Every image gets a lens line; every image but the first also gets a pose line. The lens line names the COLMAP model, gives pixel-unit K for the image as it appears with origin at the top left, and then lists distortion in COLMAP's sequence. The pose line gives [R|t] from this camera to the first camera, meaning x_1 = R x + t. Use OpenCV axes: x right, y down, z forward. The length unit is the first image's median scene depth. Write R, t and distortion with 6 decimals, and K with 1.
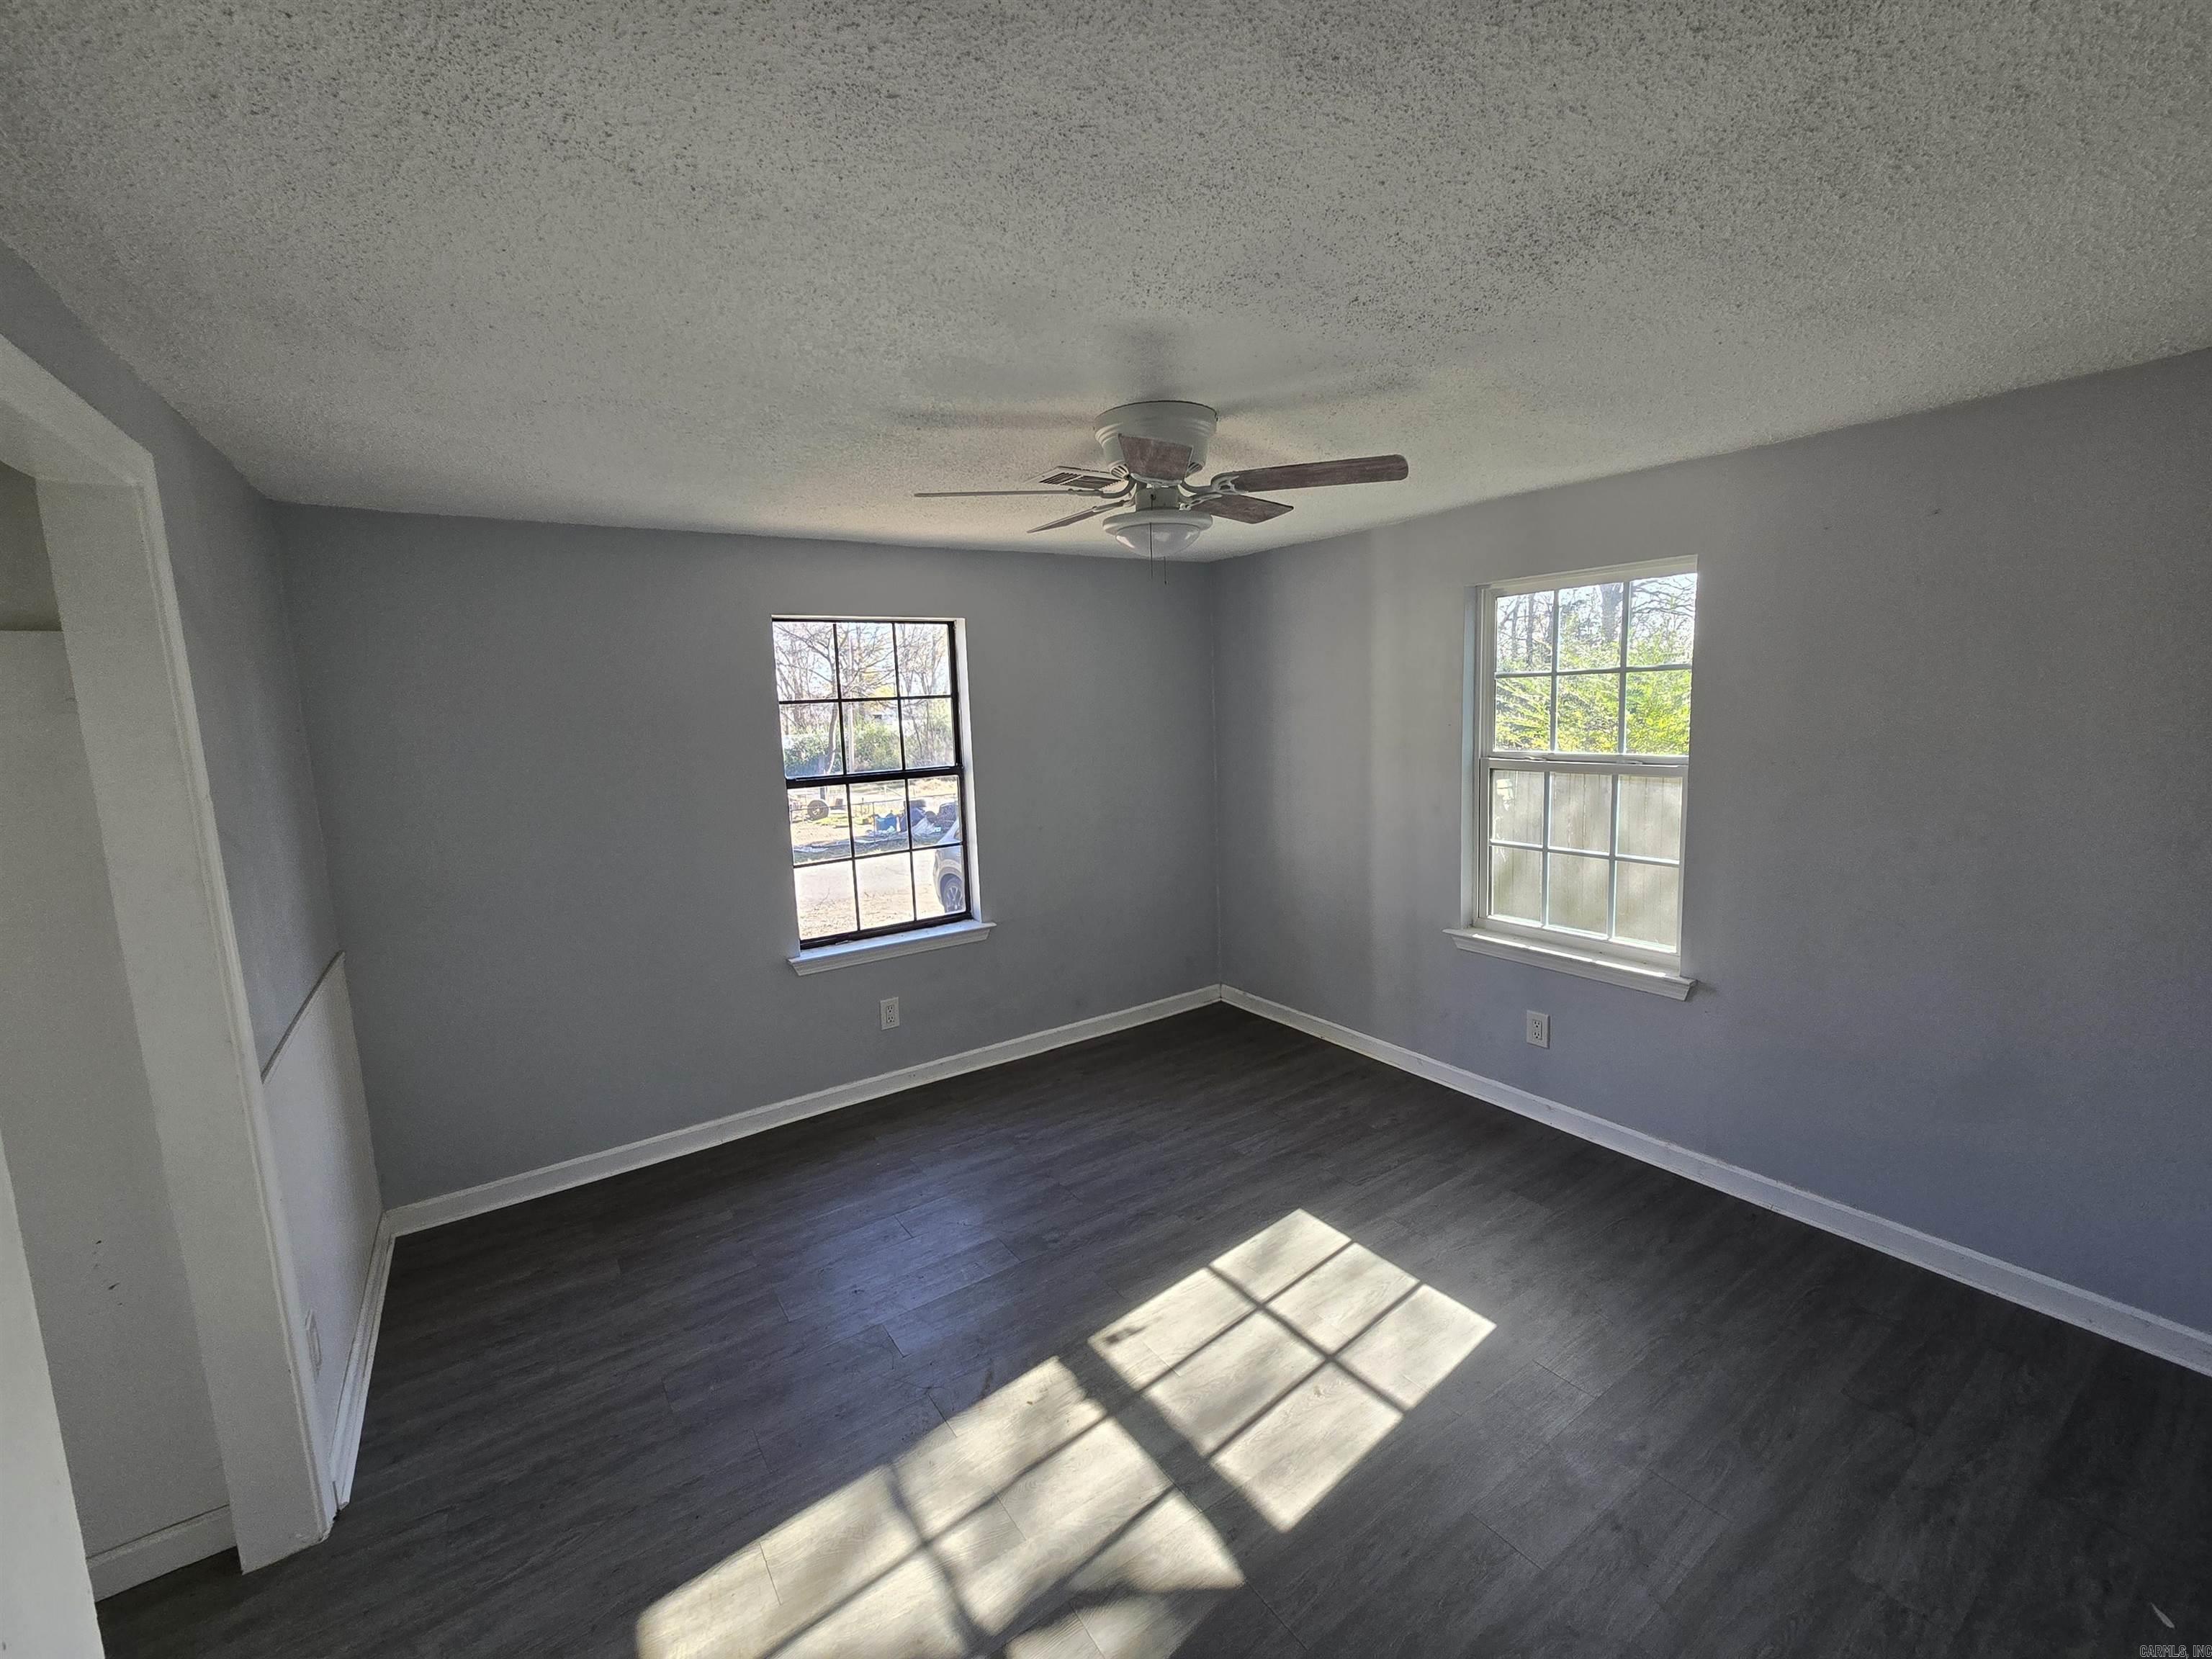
lens RADIAL K [[909.4, 0, 1106.0], [0, 909.4, 822.2], [0, 0, 1]] dist [-0.001555, -0.000755]
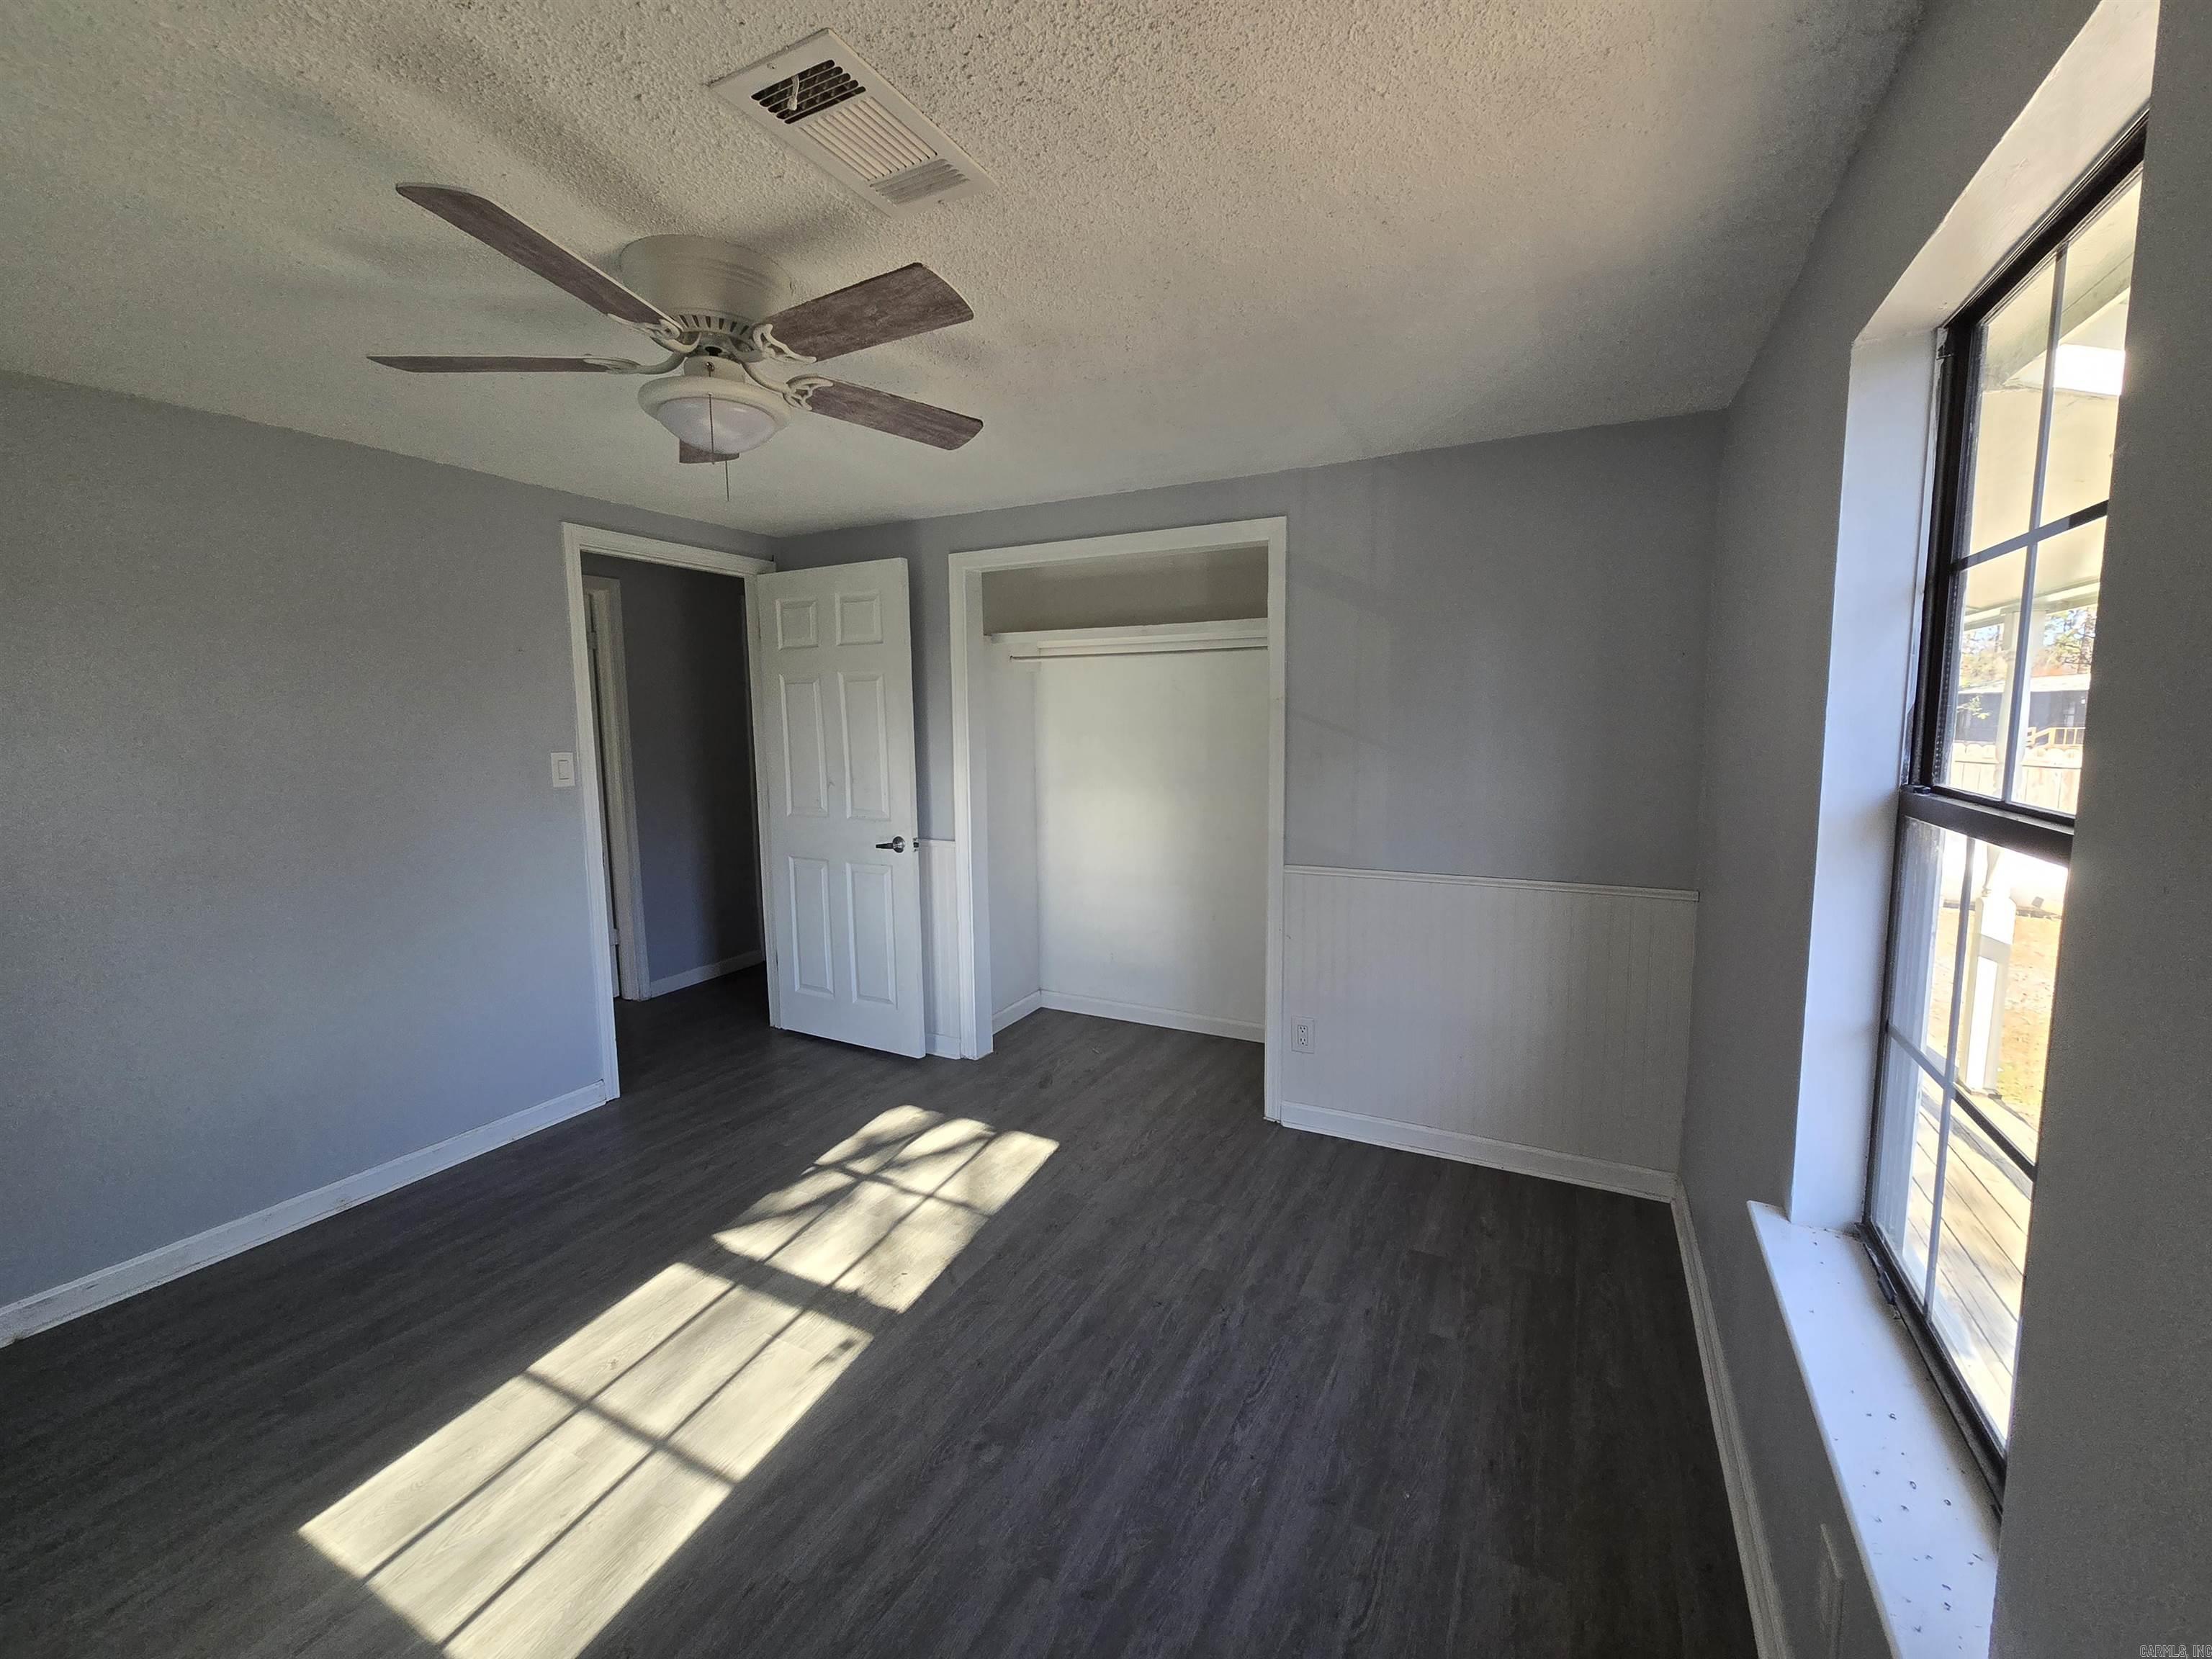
lens RADIAL K [[909.4, 0, 1090.2], [0, 909.4, 828.1], [0, 0, 1]] dist [-0.001555, -0.000755]
pose [[-0.888434, 0.098695, -0.448268, 0.155739], [-0.020127, 0.967294, 0.252857, -0.175635], [0.458563, 0.233669, -0.857391, 1.873939]]
